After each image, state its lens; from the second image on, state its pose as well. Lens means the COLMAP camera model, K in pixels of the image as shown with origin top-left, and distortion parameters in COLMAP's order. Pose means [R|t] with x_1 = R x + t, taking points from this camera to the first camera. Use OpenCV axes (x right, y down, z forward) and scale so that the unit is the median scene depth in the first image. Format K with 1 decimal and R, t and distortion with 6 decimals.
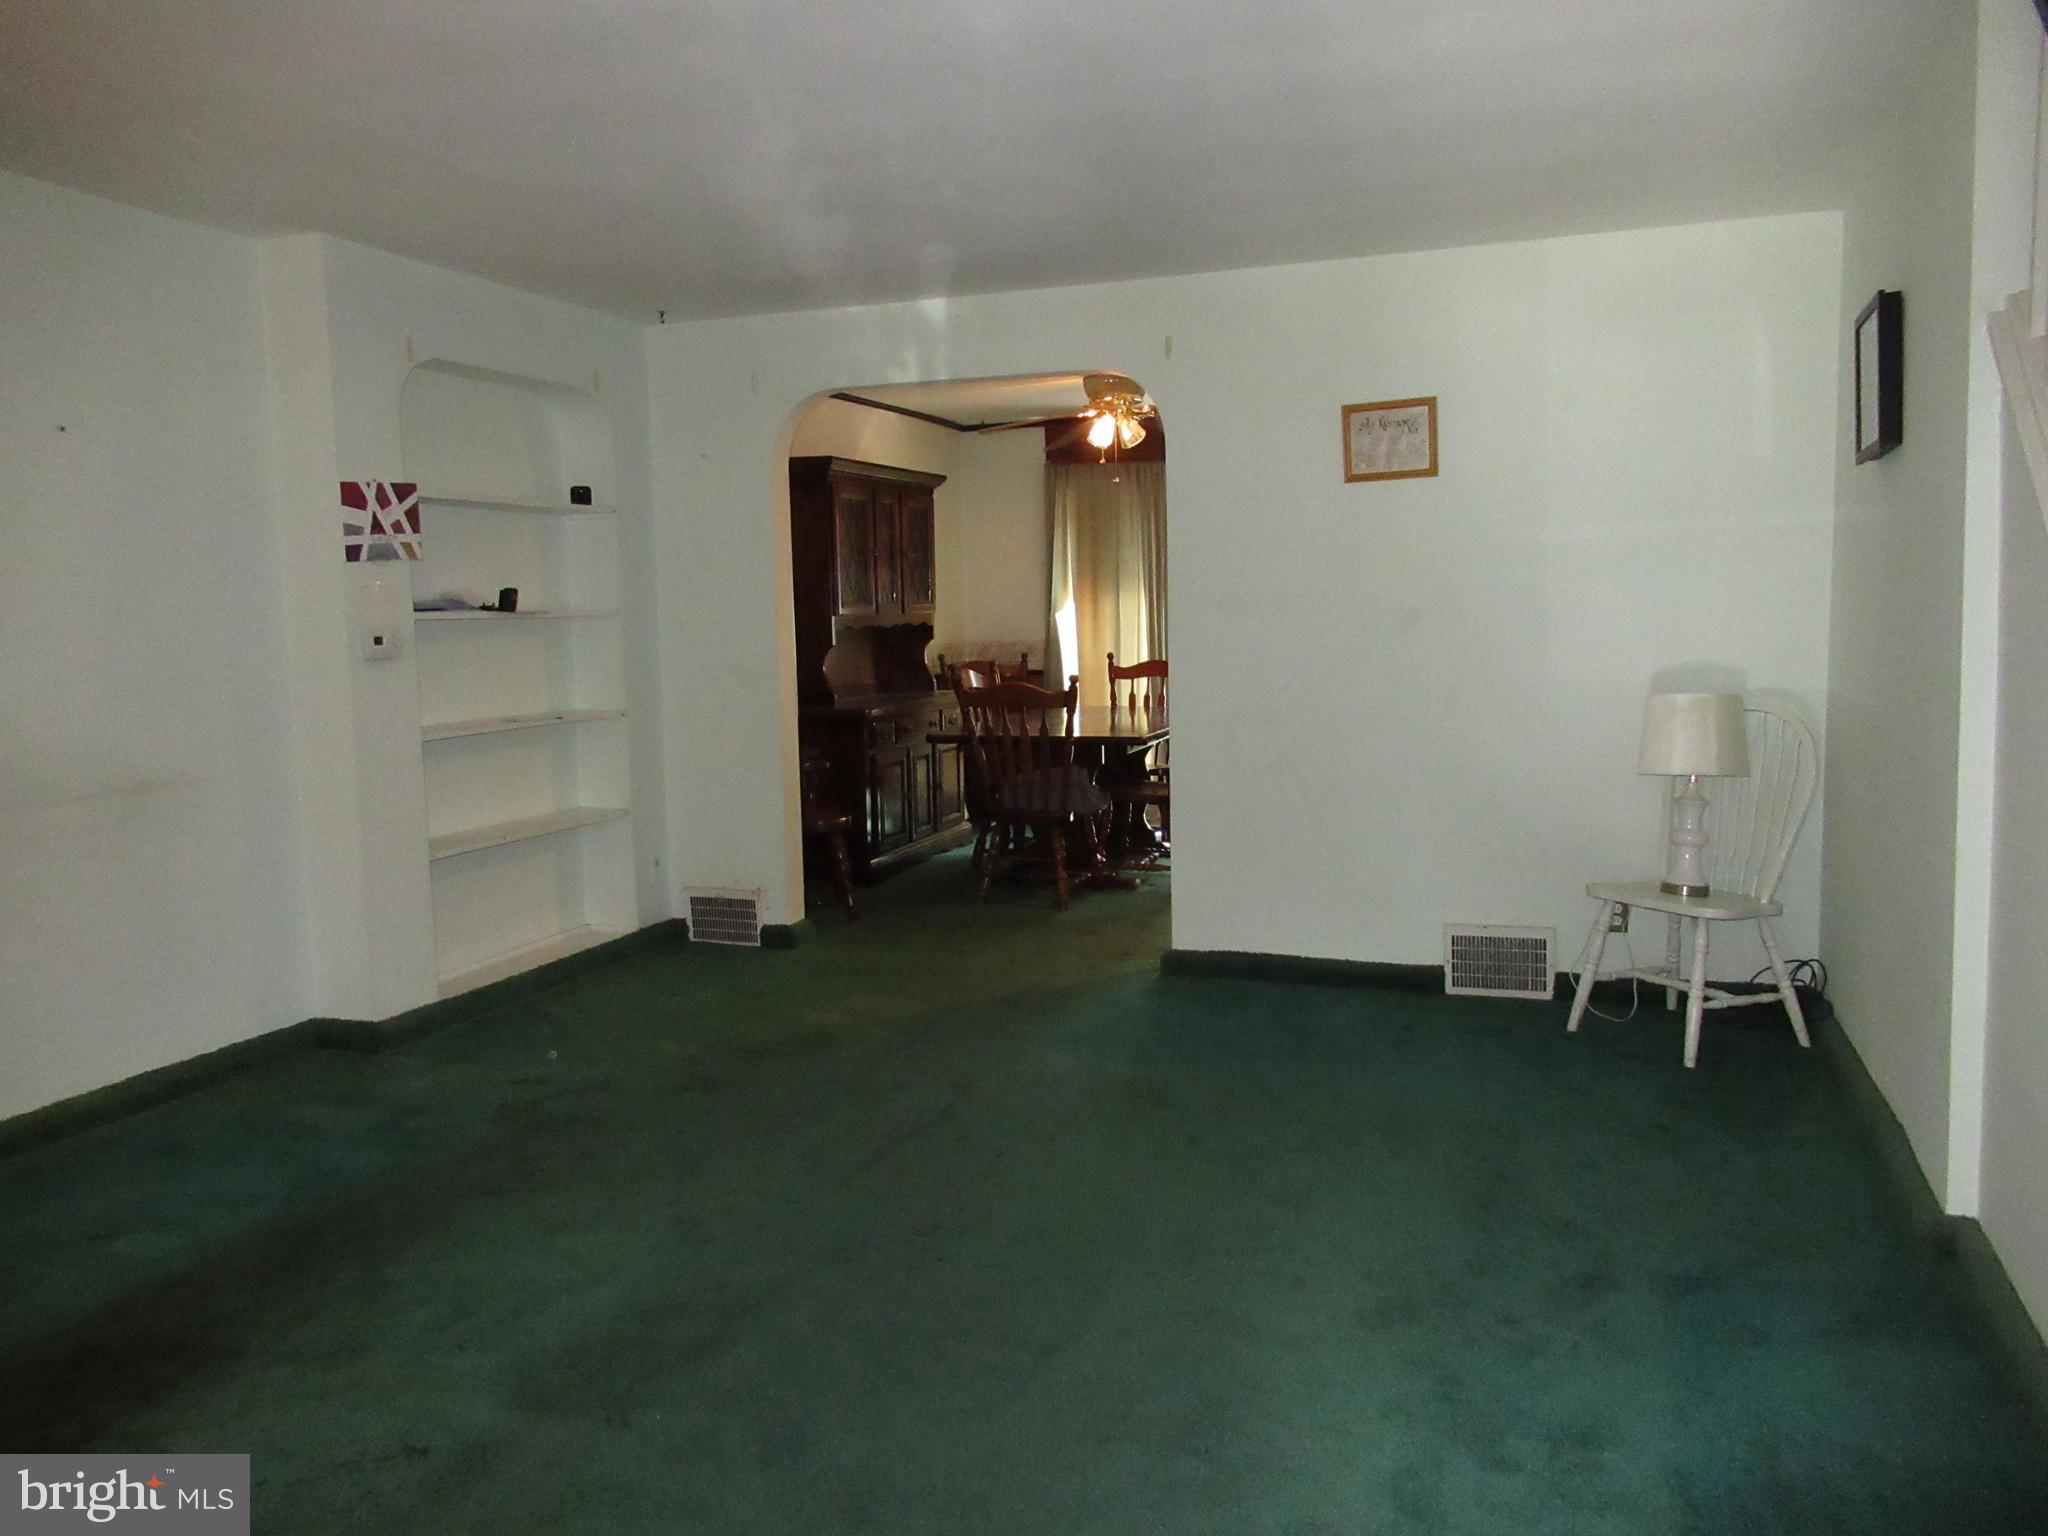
lens RADIAL K [[1524.7, 0, 1022.8], [0, 1524.7, 777.2], [0, 0, 1]] dist [-0.003734, -0.005756]
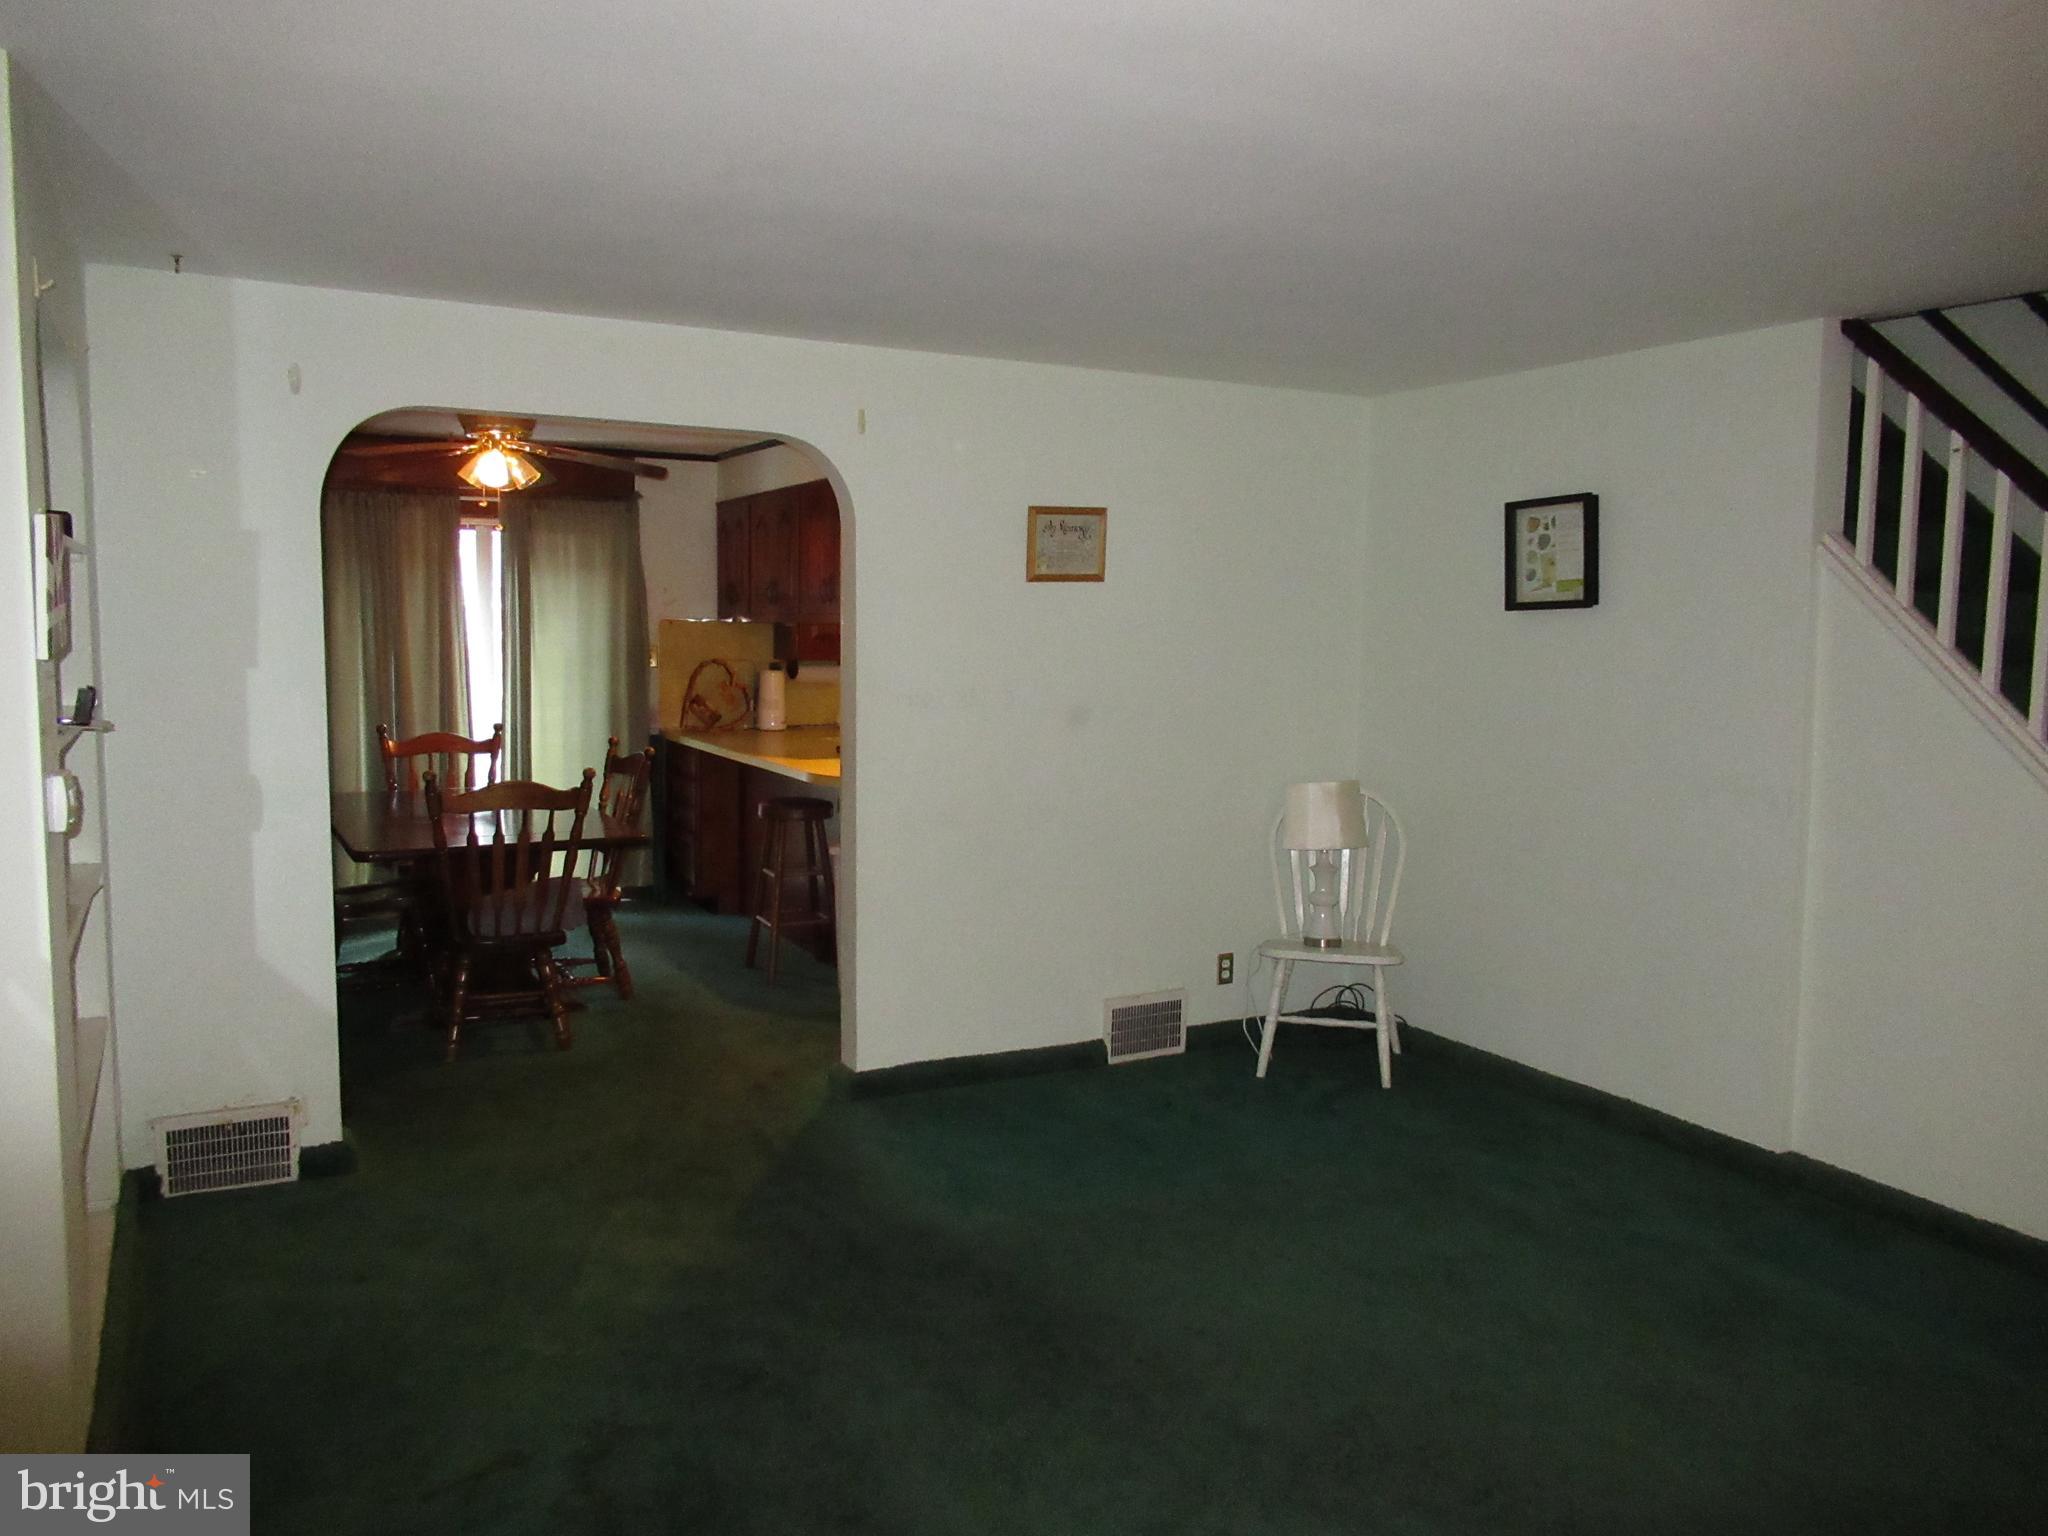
lens RADIAL K [[1524.7, 0, 1022.8], [0, 1524.7, 777.2], [0, 0, 1]] dist [-0.003734, -0.005756]
pose [[0.660779, -0.047484, 0.749077, -0.555274], [0.055193, 0.998369, 0.014600, -0.078178], [-0.748548, 0.031696, 0.662322, 0.334594]]
